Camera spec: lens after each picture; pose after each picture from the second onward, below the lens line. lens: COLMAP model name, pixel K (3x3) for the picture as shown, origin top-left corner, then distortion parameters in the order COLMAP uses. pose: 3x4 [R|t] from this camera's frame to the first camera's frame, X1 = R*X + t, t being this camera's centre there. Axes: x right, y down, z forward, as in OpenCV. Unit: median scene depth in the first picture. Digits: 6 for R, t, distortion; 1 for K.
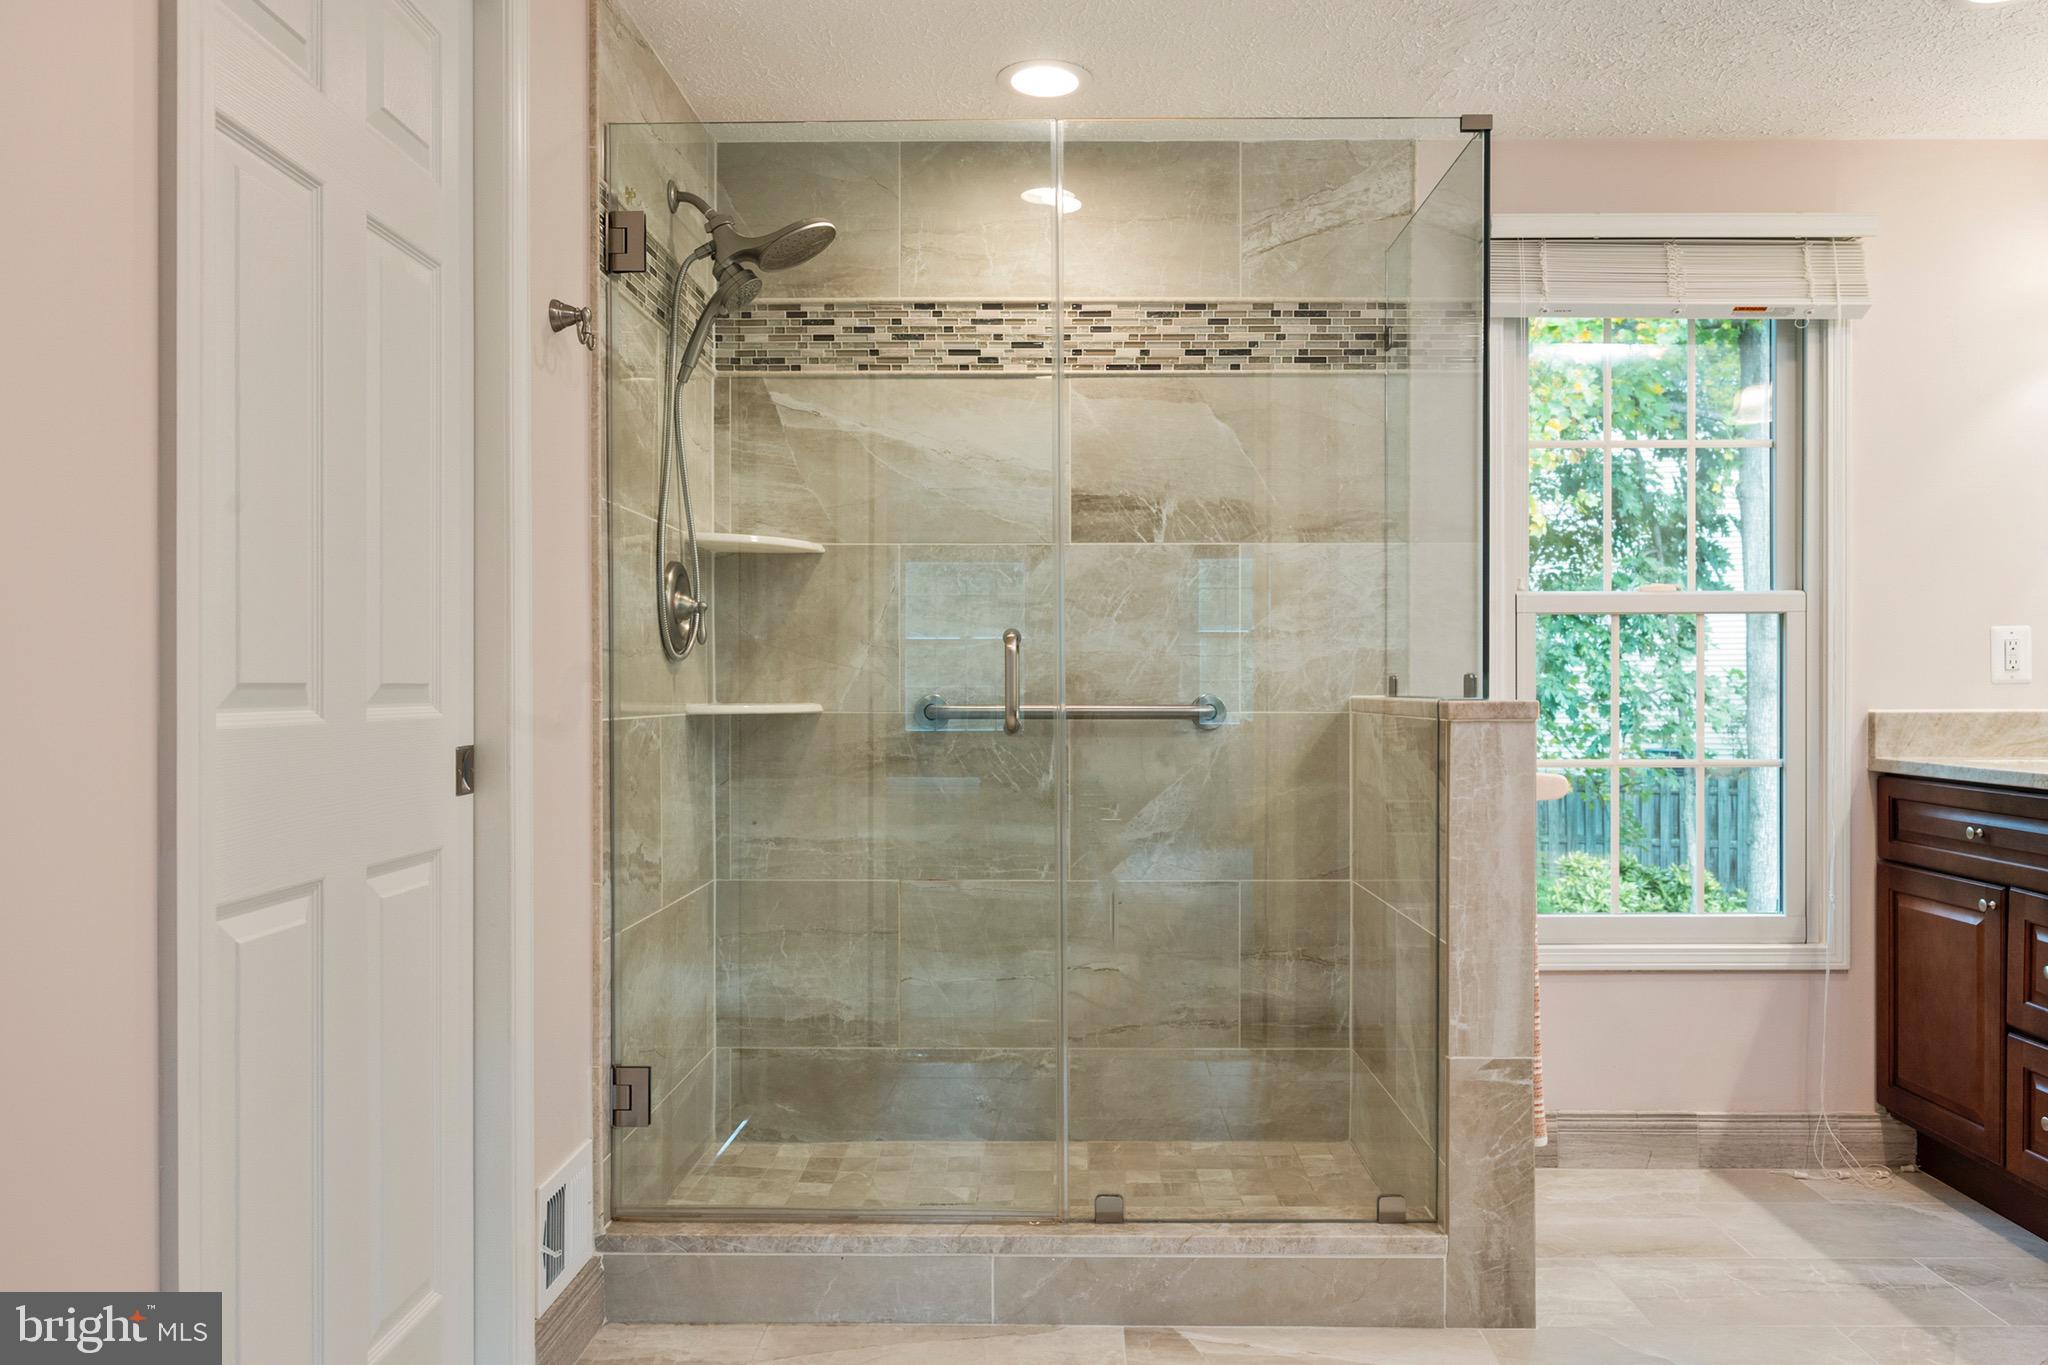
lens RADIAL K [[1453.9, 0, 1028.1], [0, 1453.9, 679.1], [0, 0, 1]] dist [-0.007282, -0.001249]
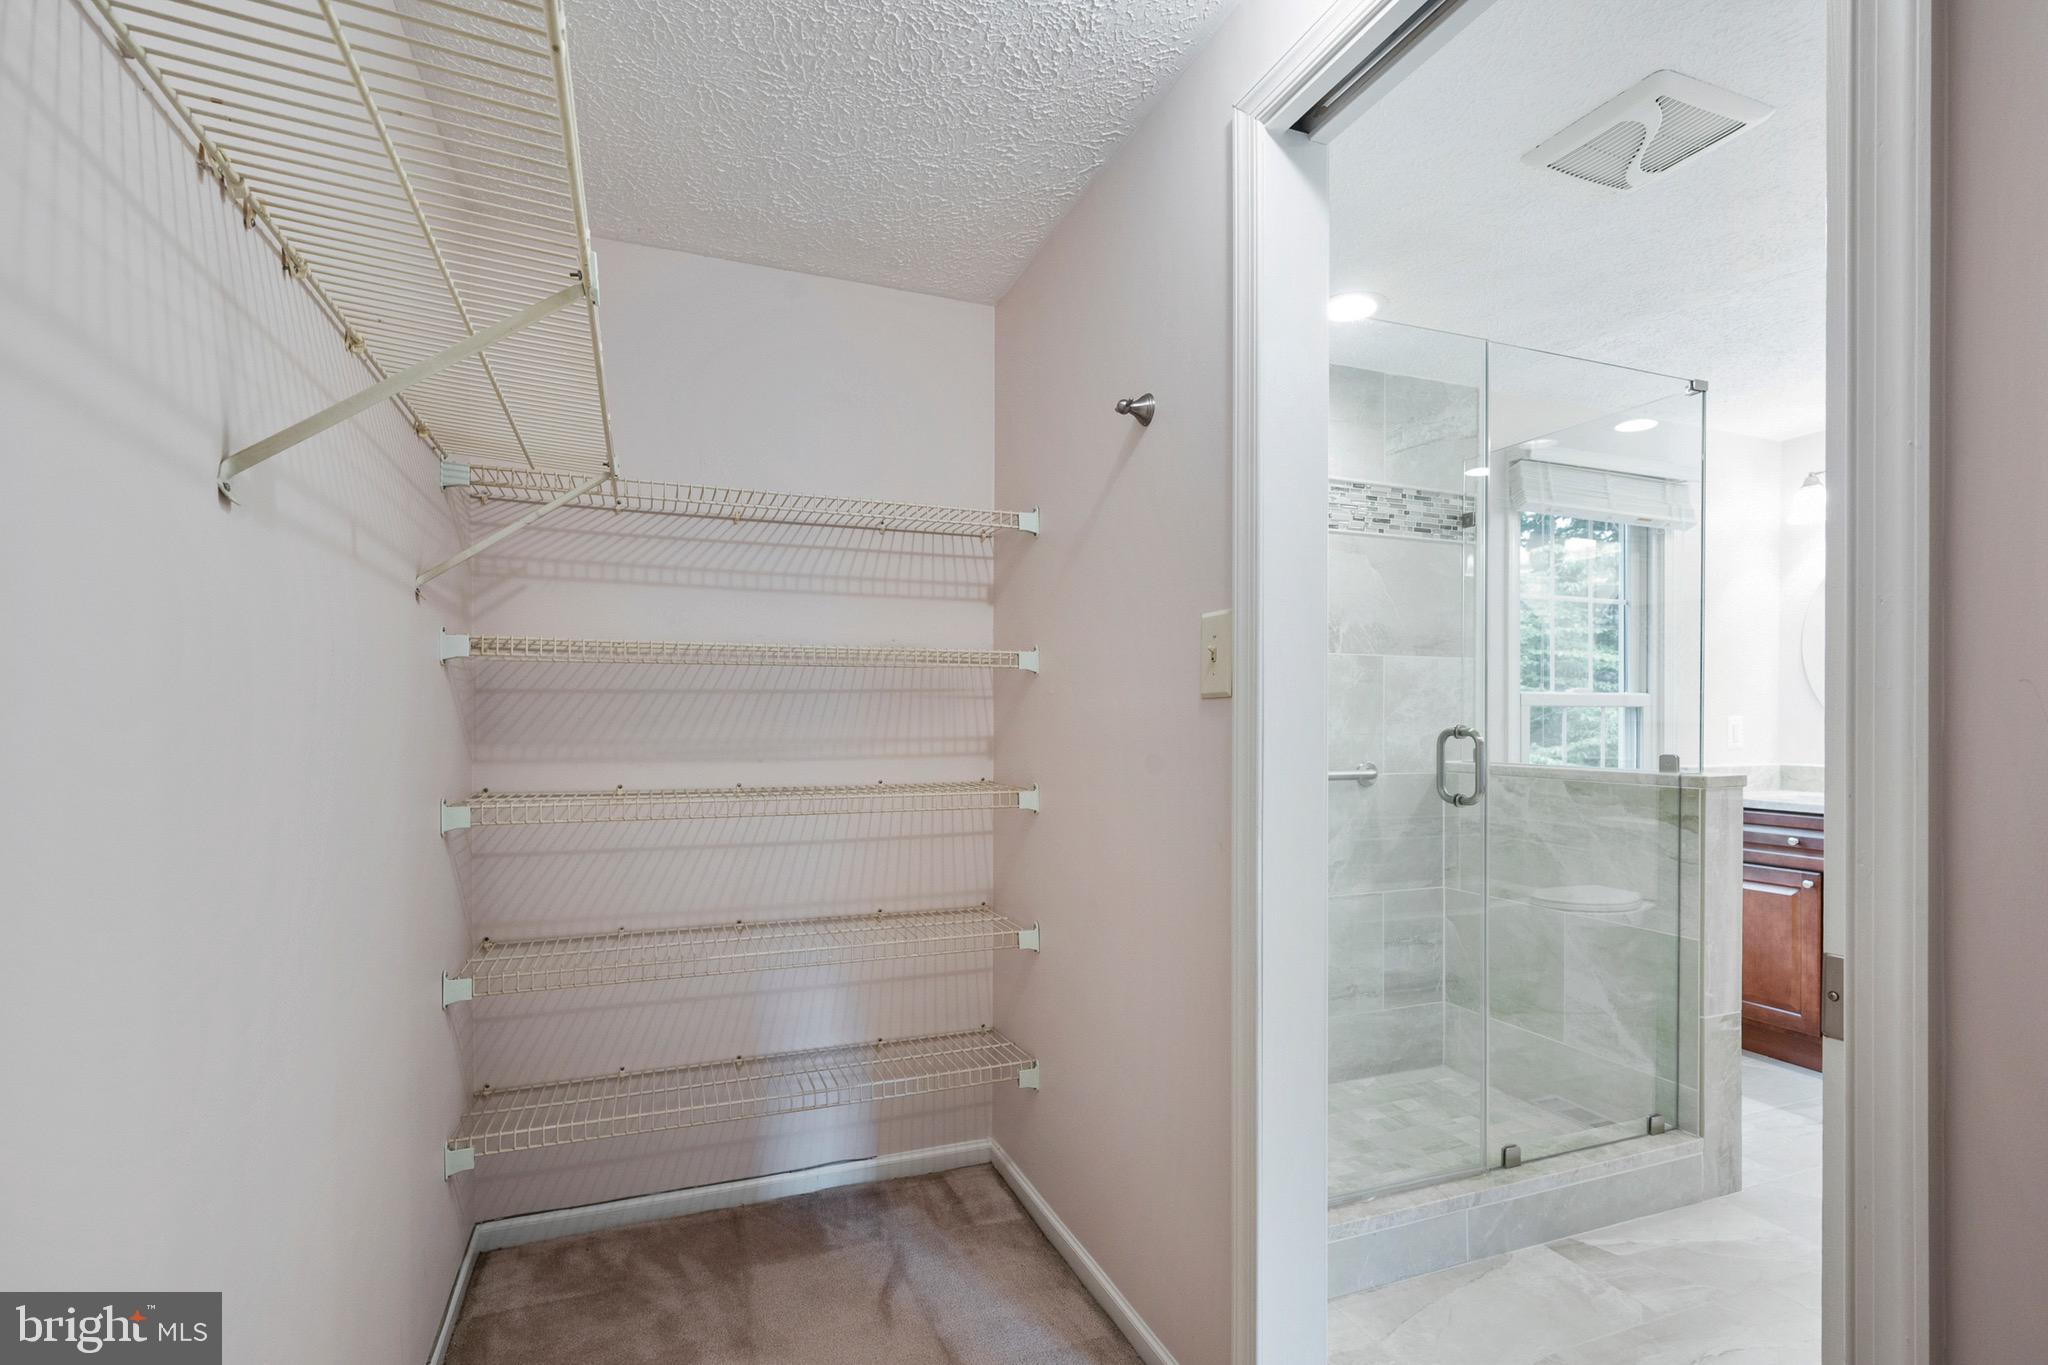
lens RADIAL K [[936.6, 0, 1007.7], [0, 936.6, 721.9], [0, 0, 1]] dist [-0.000484, -0.001847]
pose [[0.931522, 0.002443, 0.363678, -0.532088], [-0.003356, 0.999993, 0.001877, -0.028522], [-0.363671, -0.002969, 0.931523, 0.278873]]
